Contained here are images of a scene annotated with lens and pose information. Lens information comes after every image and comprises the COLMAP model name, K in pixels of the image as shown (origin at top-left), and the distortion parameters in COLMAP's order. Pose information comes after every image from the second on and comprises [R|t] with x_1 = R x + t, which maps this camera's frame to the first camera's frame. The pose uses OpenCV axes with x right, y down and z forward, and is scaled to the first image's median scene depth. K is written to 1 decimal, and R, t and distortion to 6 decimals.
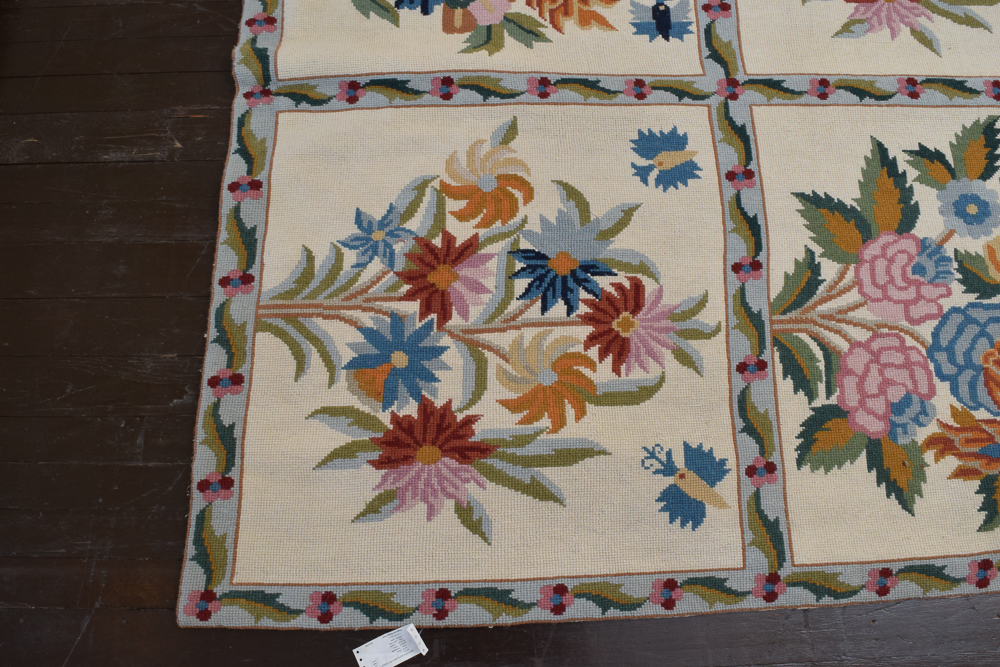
lens RADIAL K [[809.7, 0, 496.1], [0, 809.7, 317.9], [0, 0, 1]] dist [-0.105131, 0.029889]
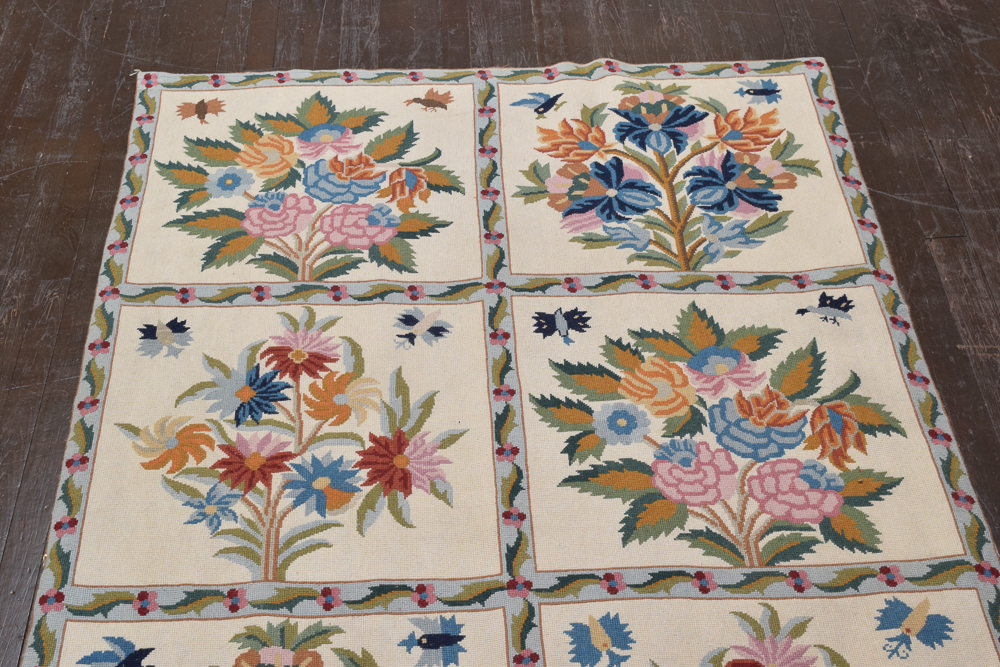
lens RADIAL K [[1718.9, 0, 520.4], [0, 1718.9, 333.7], [0, 0, 1]] dist [0.025796, -0.029750]
pose [[-0.029472, -0.674096, 0.738056, -1.177916], [0.970839, 0.156443, 0.181653, -0.783729], [-0.237915, 0.721887, 0.649828, -0.698213]]
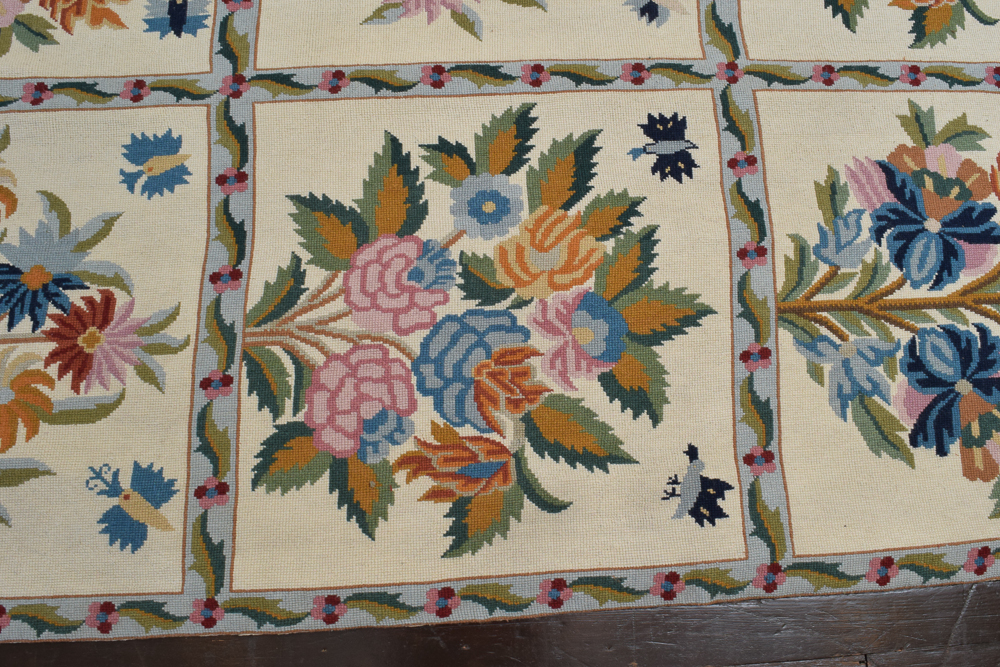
lens RADIAL K [[792.4, 0, 507.4], [0, 792.4, 320.0], [0, 0, 1]] dist [-0.099436, 0.026480]
pose [[0.999455, -0.016440, 0.028611, 0.627626], [0.015076, 0.998769, 0.047255, -0.051482], [-0.029352, -0.046798, 0.998473, 0.057450]]
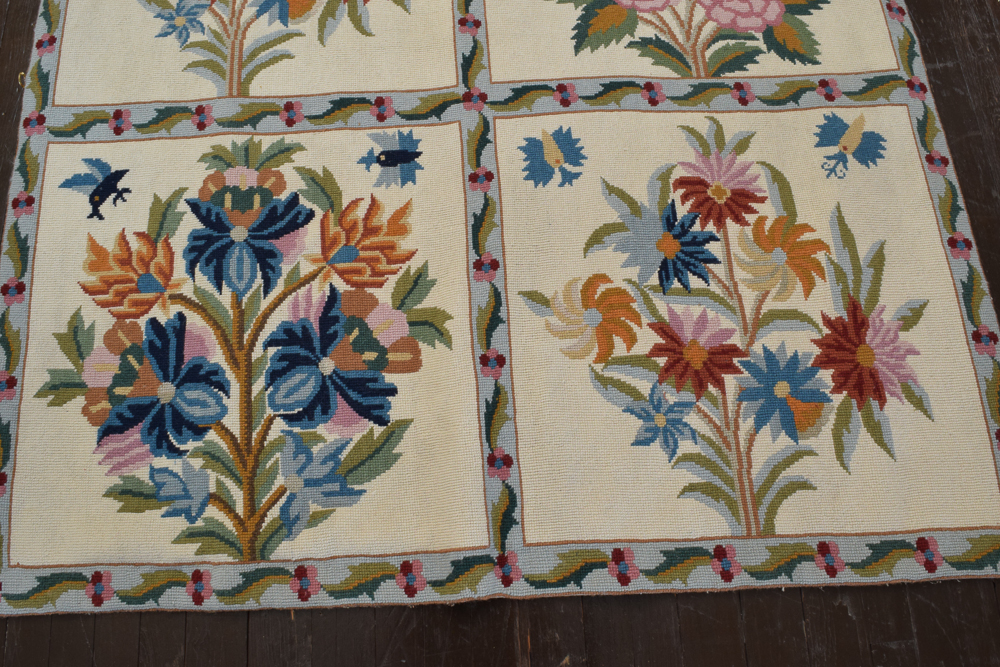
lens RADIAL K [[778.1, 0, 511.7], [0, 778.1, 327.9], [0, 0, 1]] dist [-0.094734, 0.021714]
pose [[-0.044054, -0.961960, 0.269614, -0.285682], [0.967125, 0.026593, 0.252907, -0.521011], [-0.250457, 0.271892, 0.929164, 0.140711]]
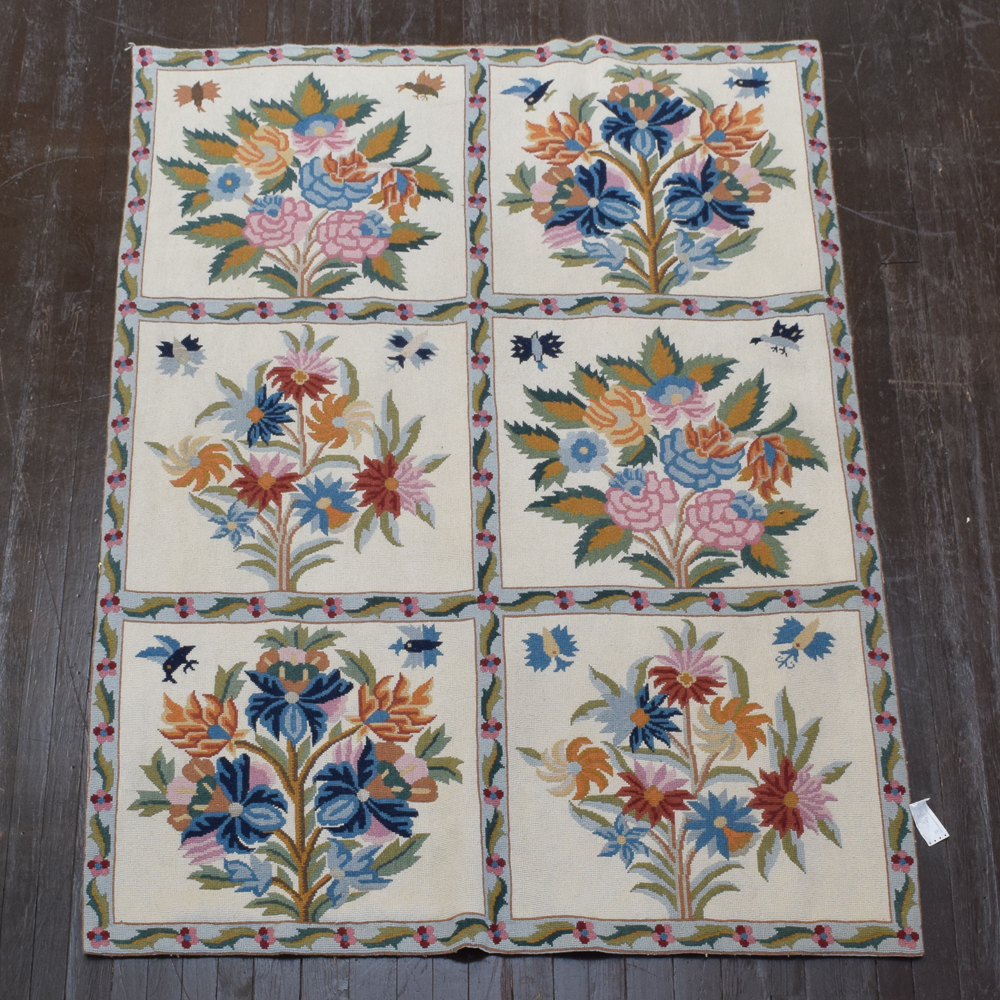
lens RADIAL K [[3110.6, 0, 500.0], [0, 3110.6, 500.0], [0, 0, 1]] dist [-0.231353, -2.746088]
pose [[0.003640, -0.811927, 0.583748, -2.563873], [0.973741, 0.135758, 0.182752, -1.253985], [-0.227630, 0.567754, 0.791101, -3.118051]]
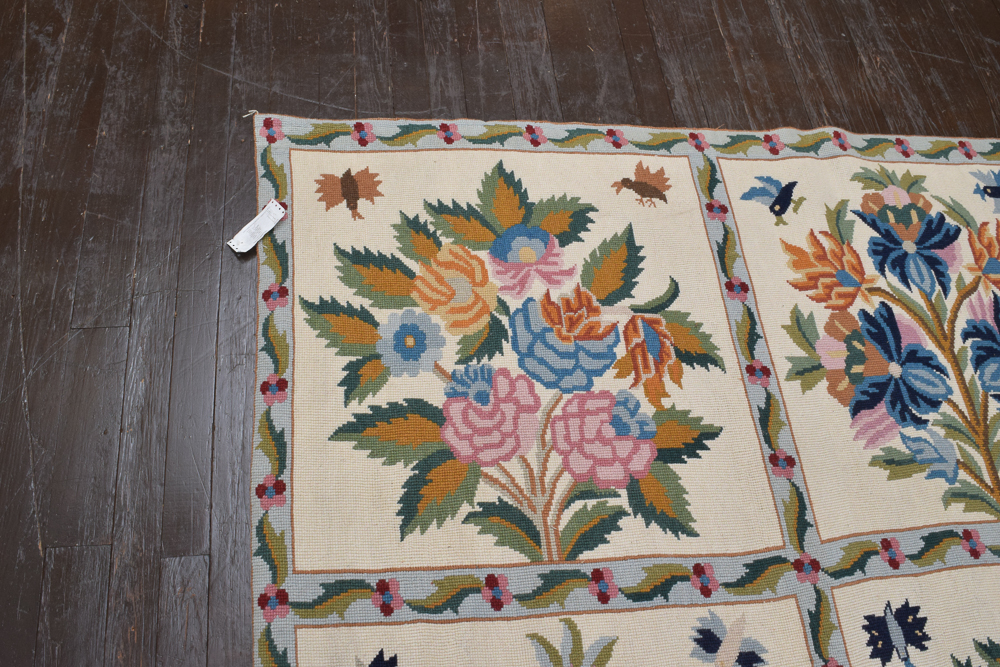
lens RADIAL K [[827.9, 0, 503.6], [0, 827.9, 305.7], [0, 0, 1]] dist [-0.107506, 0.024759]
pose [[-0.088726, -0.905842, 0.414219, 0.869293], [0.918059, 0.086947, 0.386791, -1.075557], [-0.386386, 0.414596, 0.823903, 0.282046]]
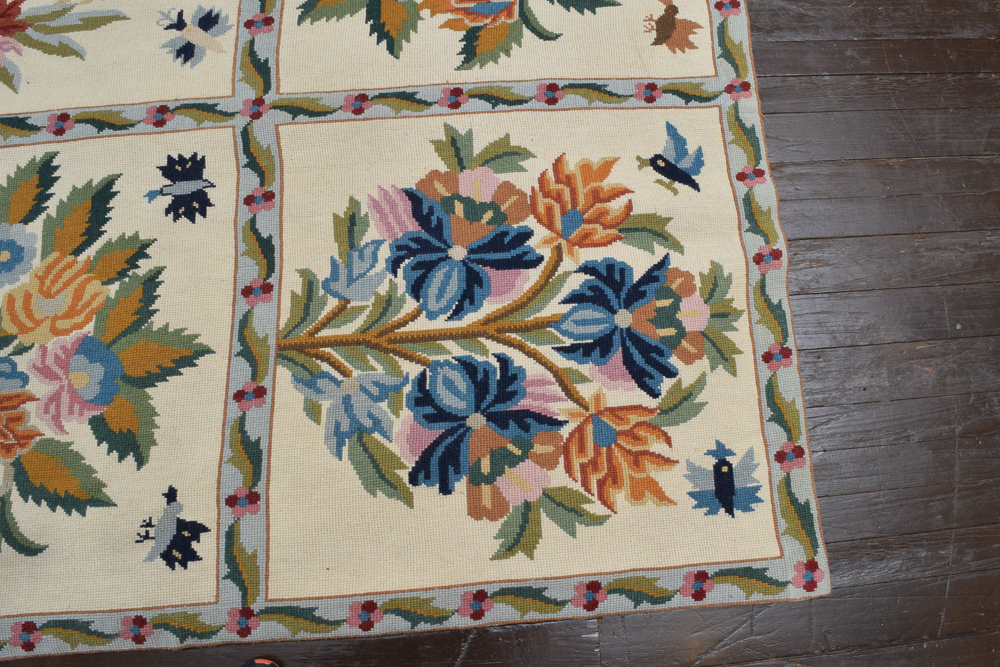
lens RADIAL K [[814.8, 0, 514.5], [0, 814.8, 325.0], [0, 0, 1]] dist [-0.107013, 0.030672]
pose [[0.998046, -0.050992, 0.036108, 1.240412], [0.050381, 0.998574, 0.017643, -0.042889], [-0.036956, -0.015789, 0.999192, 0.026645]]
